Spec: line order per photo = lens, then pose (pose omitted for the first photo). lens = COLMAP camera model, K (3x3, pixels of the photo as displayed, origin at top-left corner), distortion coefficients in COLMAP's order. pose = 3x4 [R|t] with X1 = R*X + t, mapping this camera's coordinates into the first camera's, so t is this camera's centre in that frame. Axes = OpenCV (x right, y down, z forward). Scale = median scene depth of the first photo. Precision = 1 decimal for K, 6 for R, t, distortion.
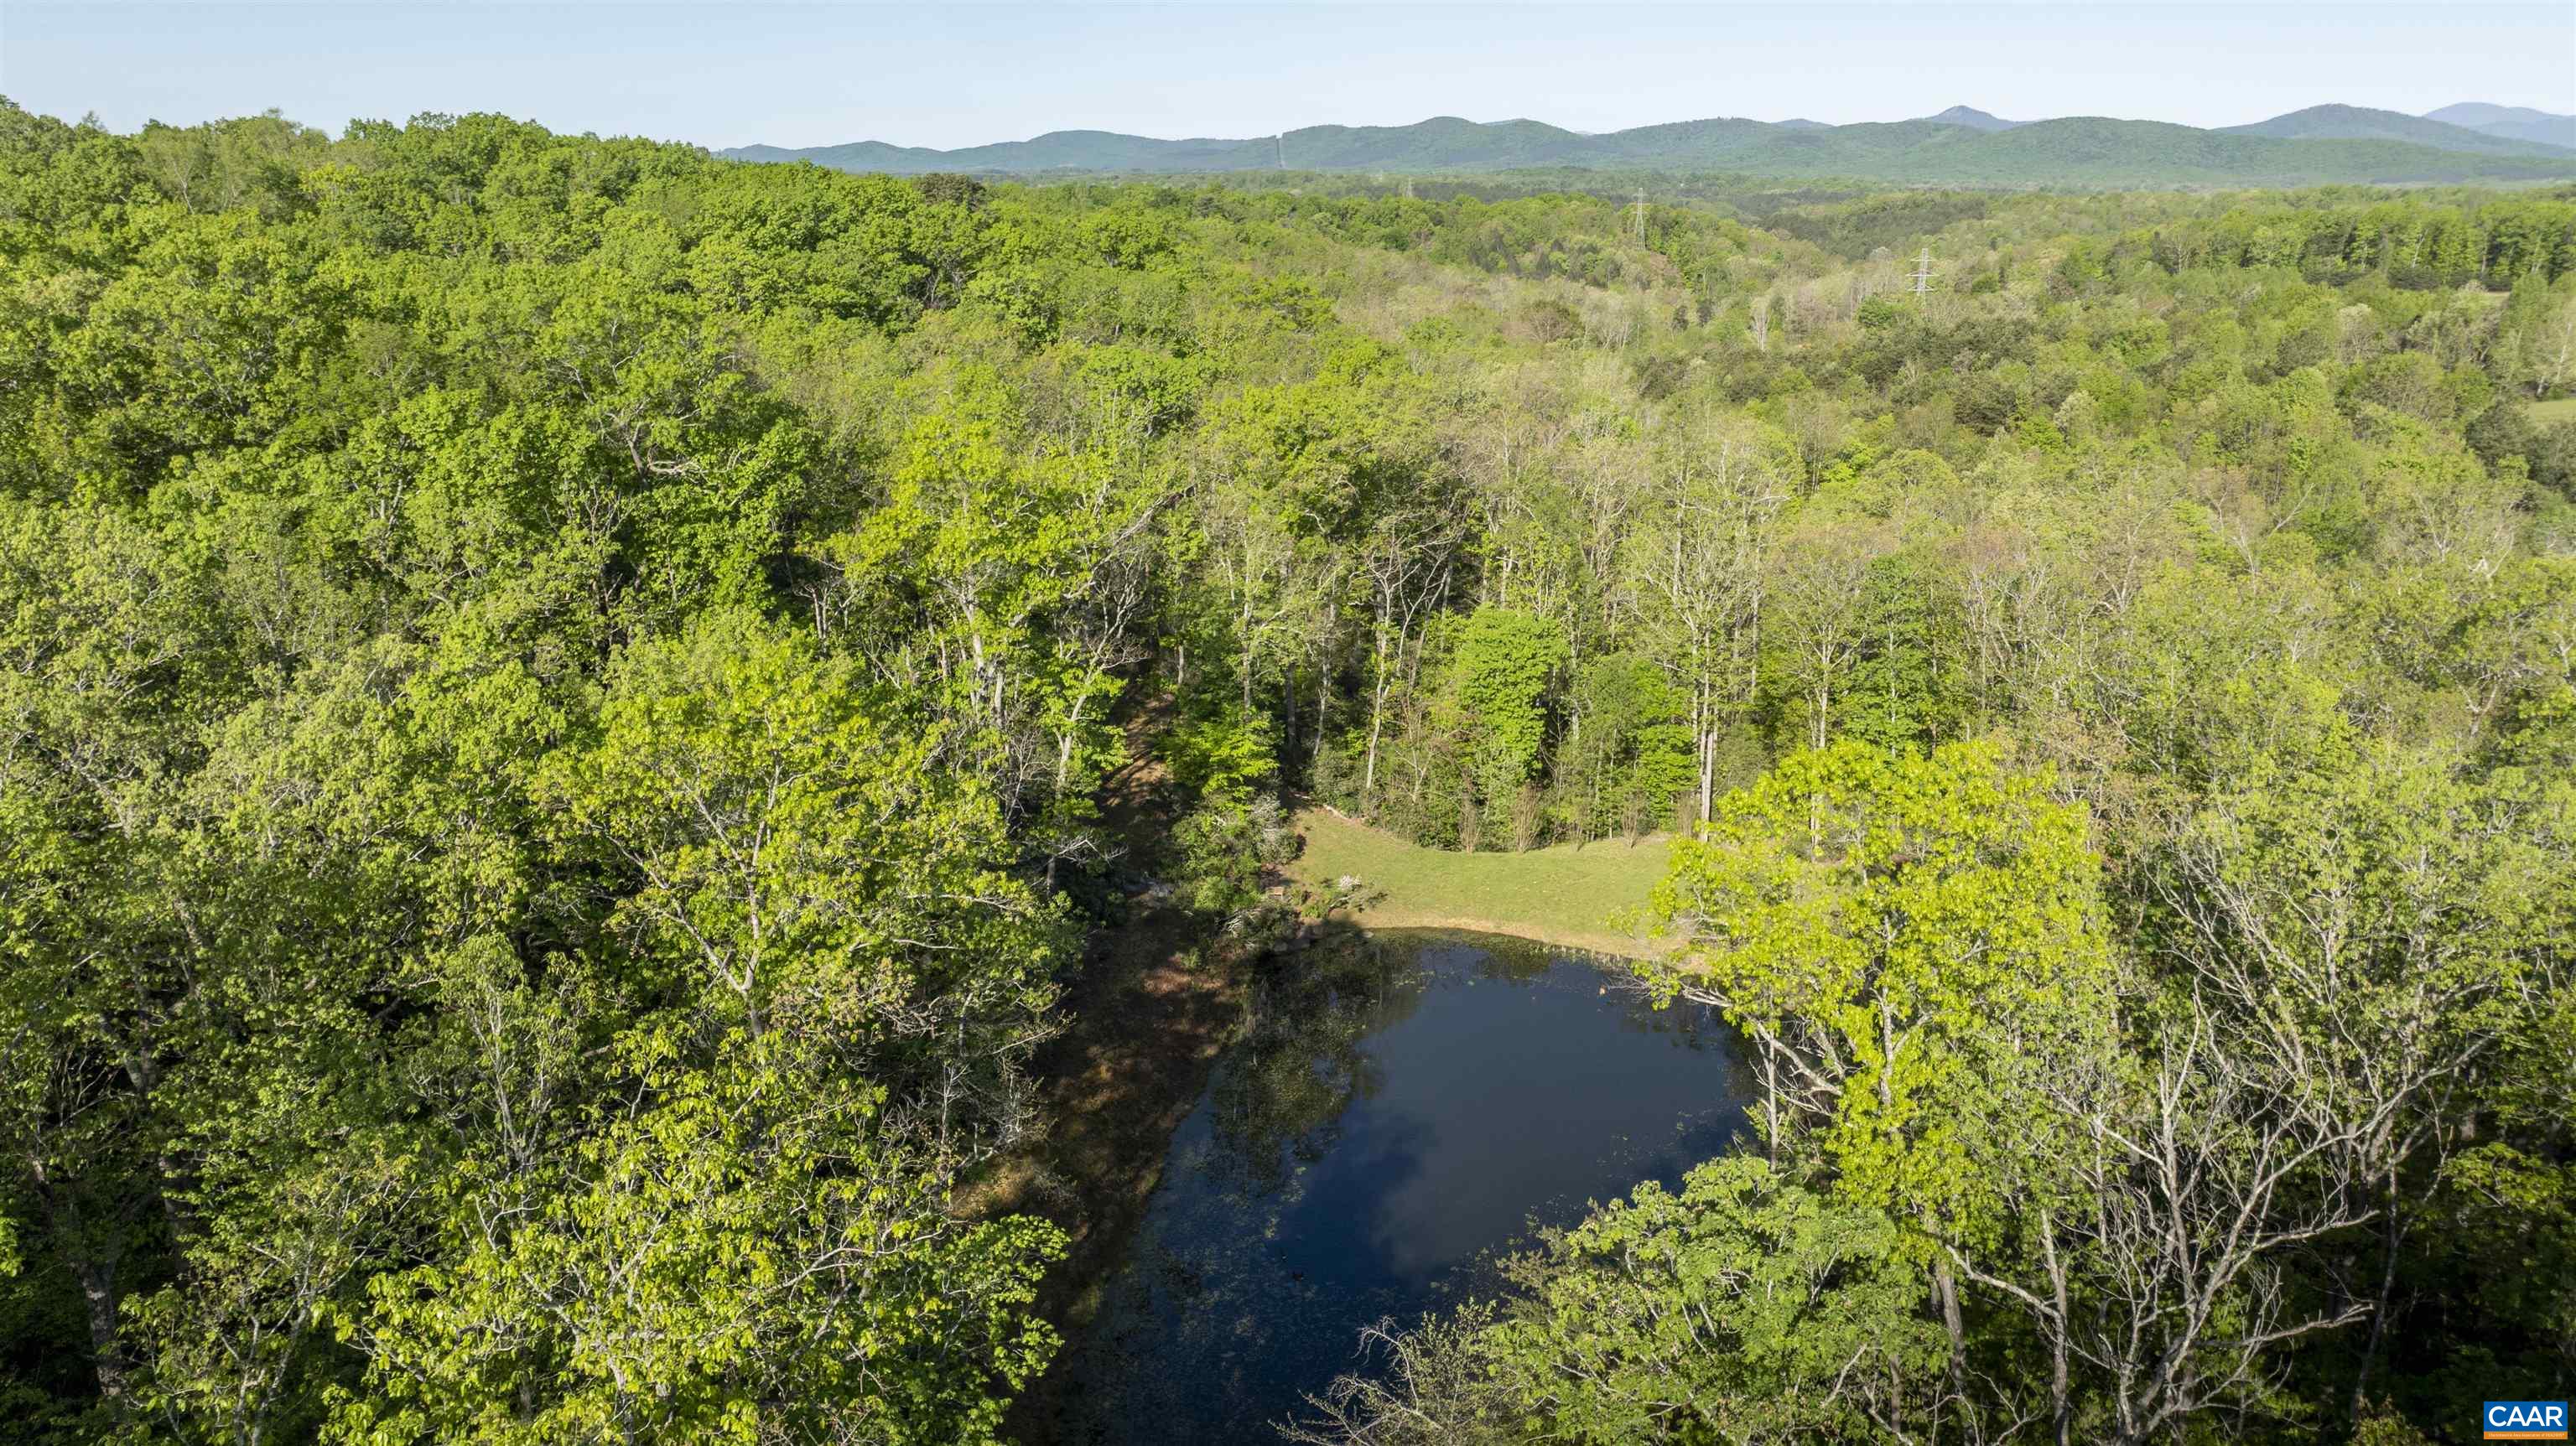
lens RADIAL K [[1849.0, 0, 1291.1], [0, 1849.0, 720.8], [0, 0, 1]] dist [-0.012957, 0.009263]
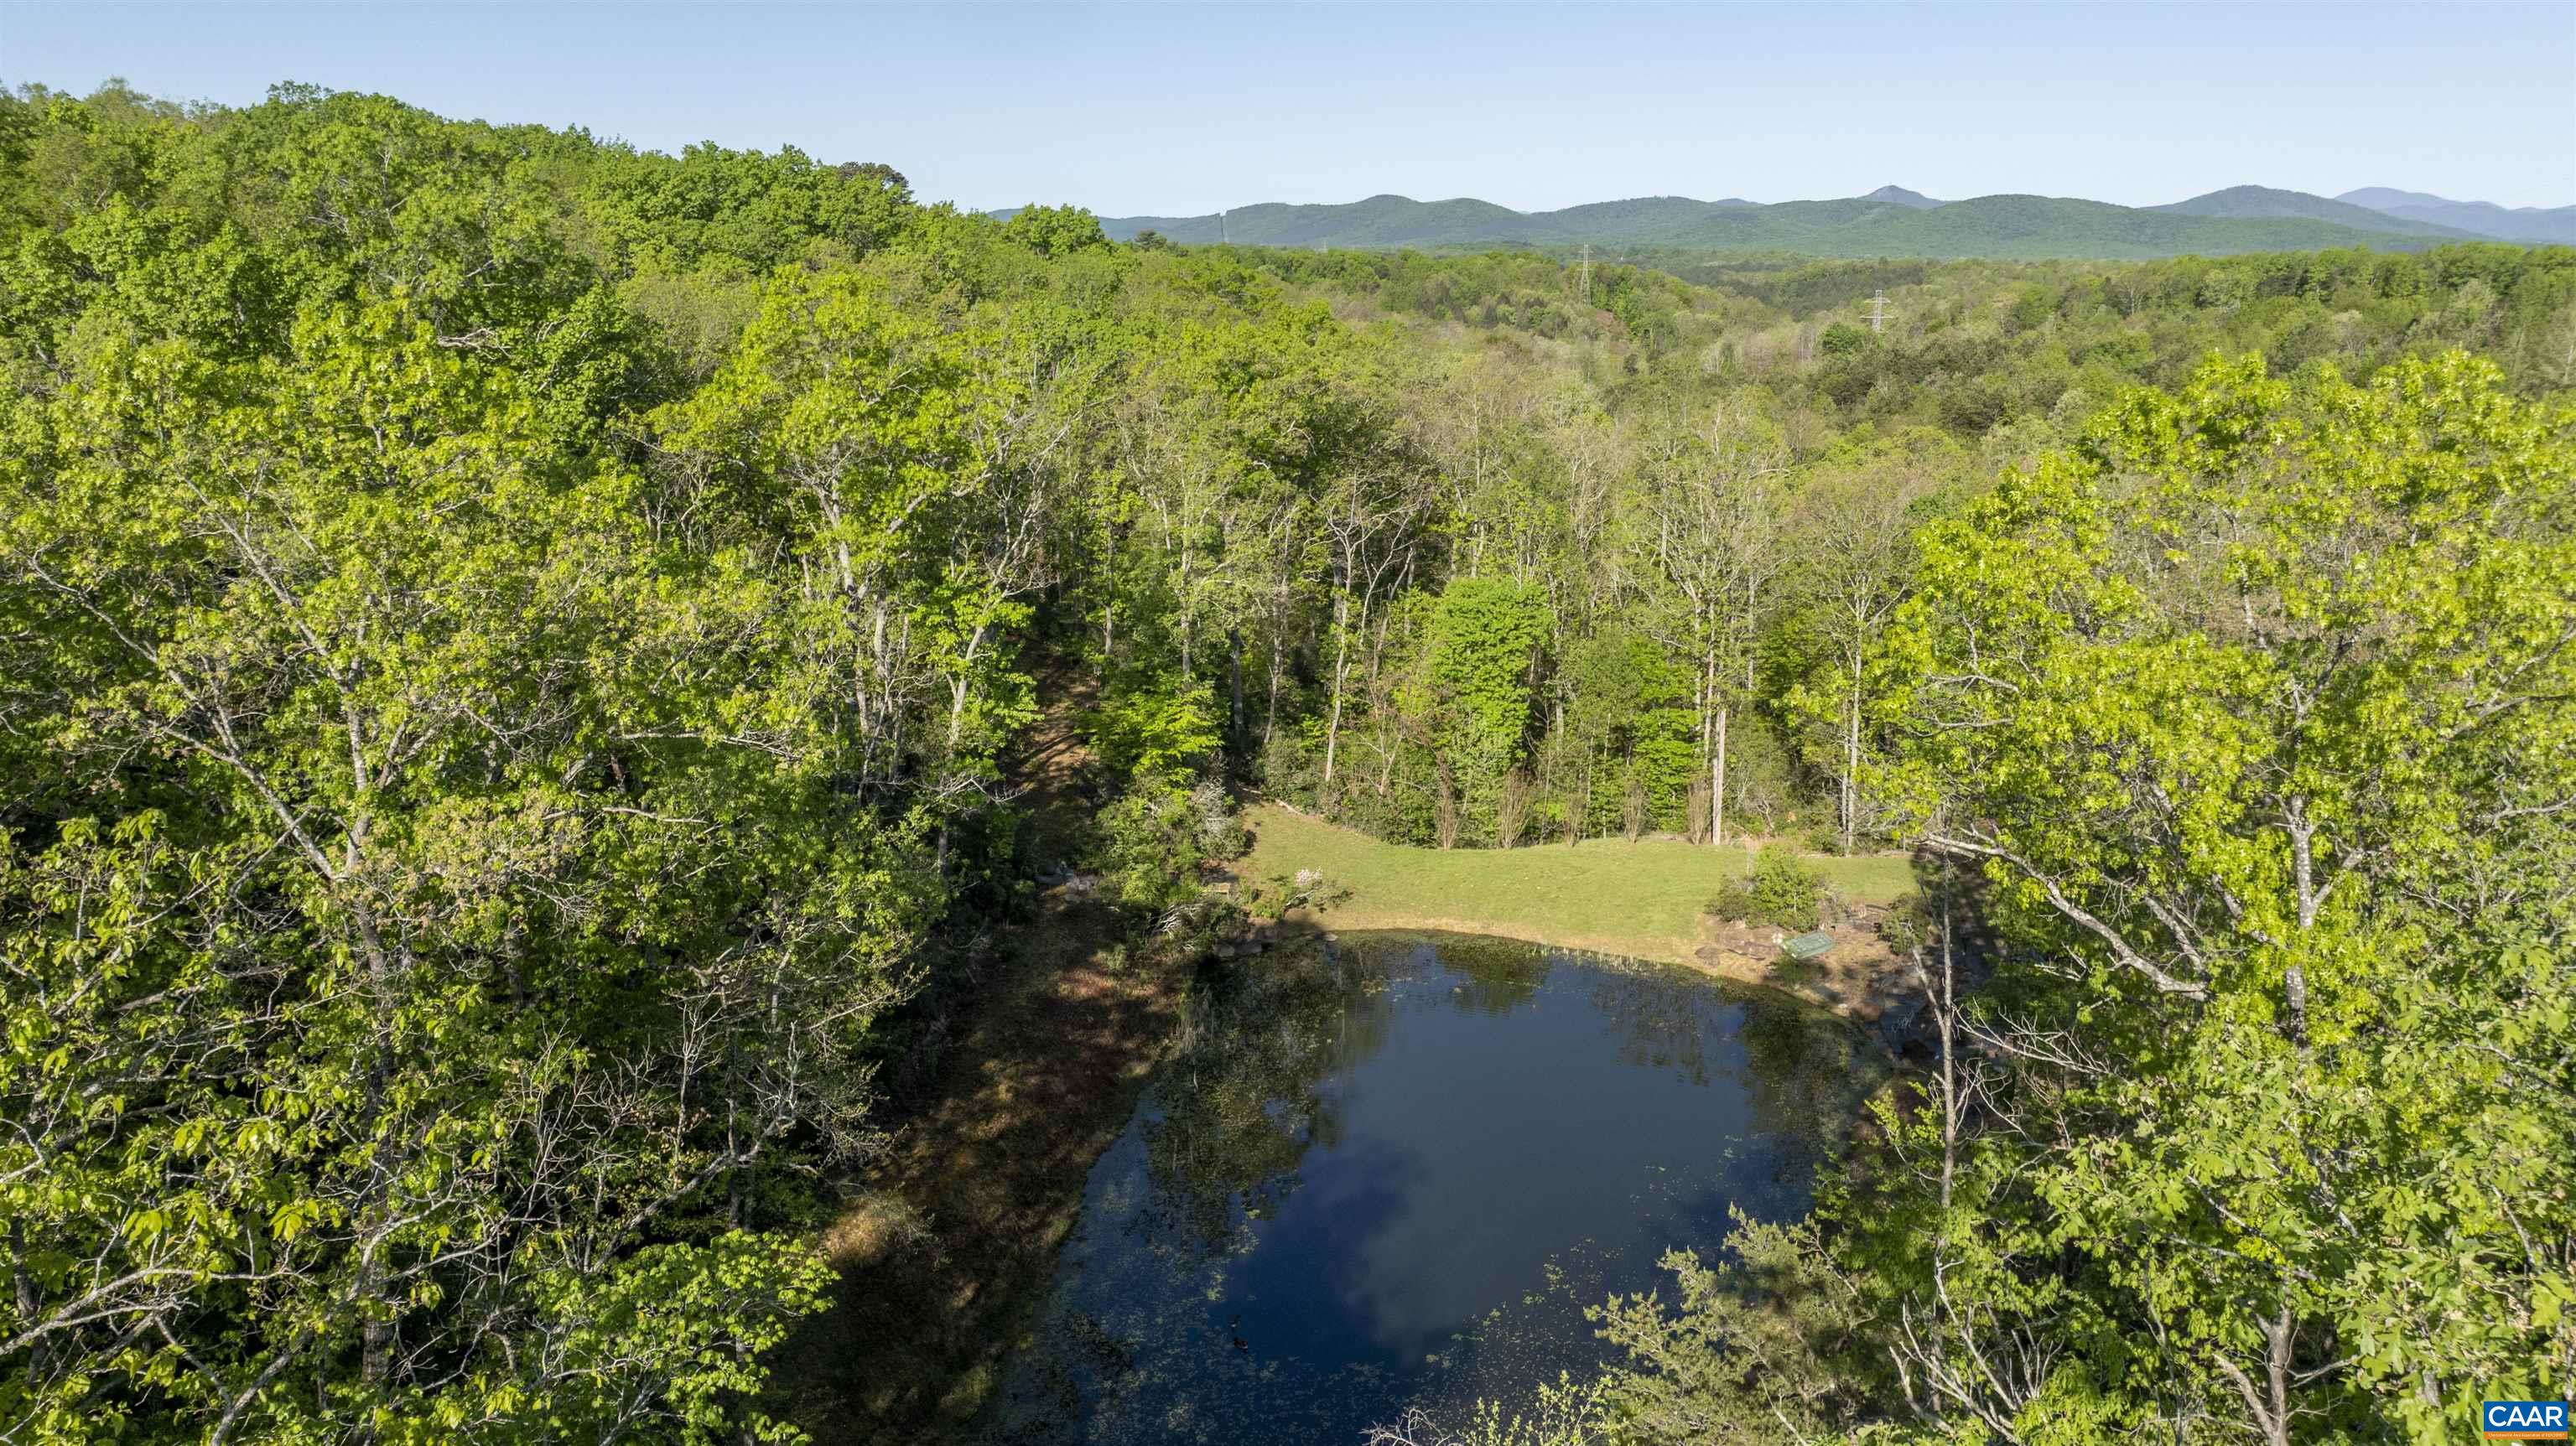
lens RADIAL K [[1849.0, 0, 1290.0], [0, 1849.0, 723.5], [0, 0, 1]] dist [-0.012957, 0.009263]
pose [[0.999584, -0.006304, 0.028154, 0.000033], [0.007366, 0.999259, -0.037775, 0.047368], [-0.027895, 0.037966, 0.998890, 0.151144]]
